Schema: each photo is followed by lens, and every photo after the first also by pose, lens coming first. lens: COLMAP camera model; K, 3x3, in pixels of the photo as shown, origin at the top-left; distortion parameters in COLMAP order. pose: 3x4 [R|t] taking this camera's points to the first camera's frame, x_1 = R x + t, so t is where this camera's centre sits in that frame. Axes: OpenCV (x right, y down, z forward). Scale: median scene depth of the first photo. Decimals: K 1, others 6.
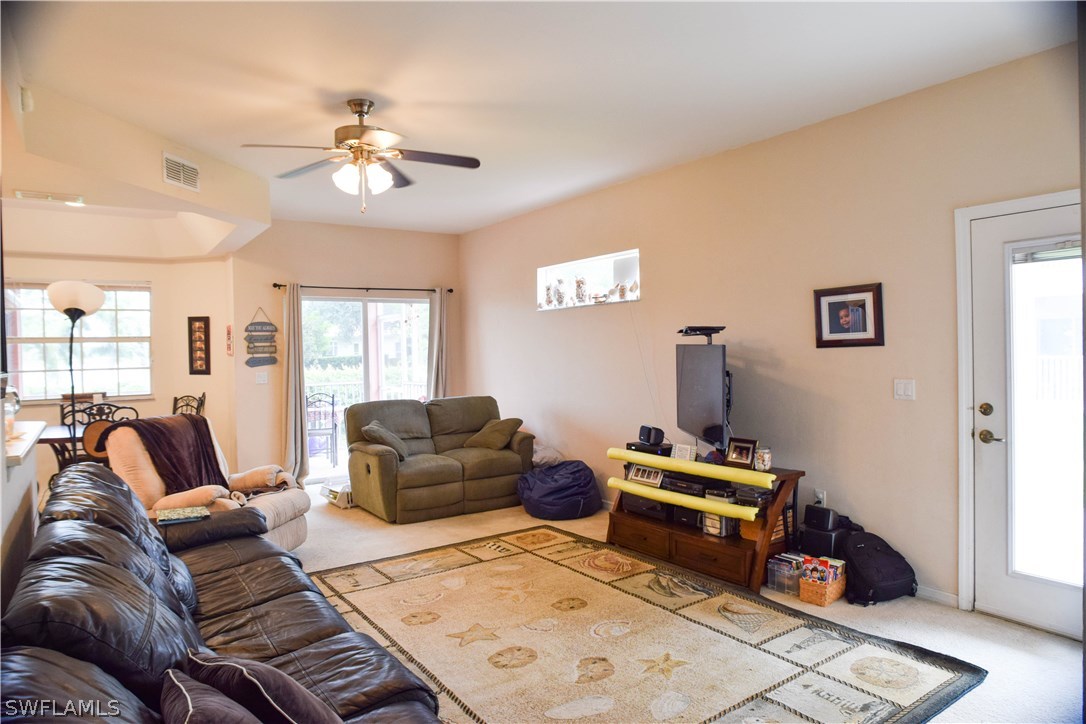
lens RADIAL K [[672.3, 0, 538.2], [0, 672.3, 360.1], [0, 0, 1]] dist [-0.059967, 0.023589]
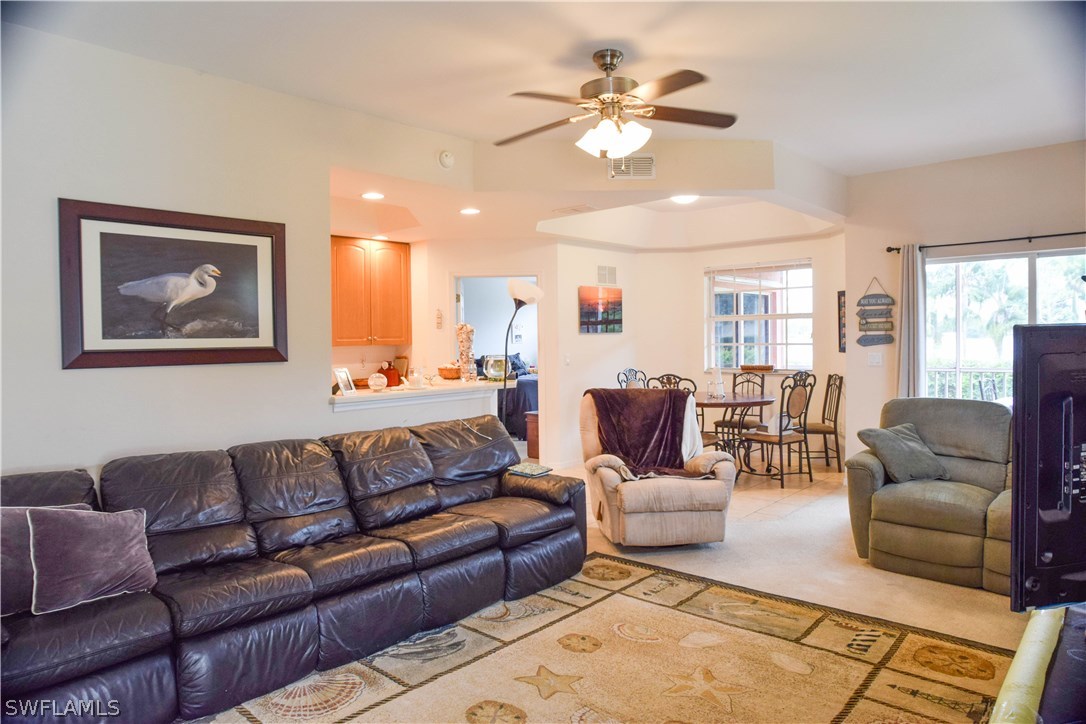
lens RADIAL K [[672.3, 0, 544.1], [0, 672.3, 356.4], [0, 0, 1]] dist [-0.059967, 0.023589]
pose [[0.220953, 0.043923, -0.974295, 0.463586], [-0.005794, 0.999027, 0.043724, -0.016538], [0.975267, -0.004016, 0.220992, 0.551828]]
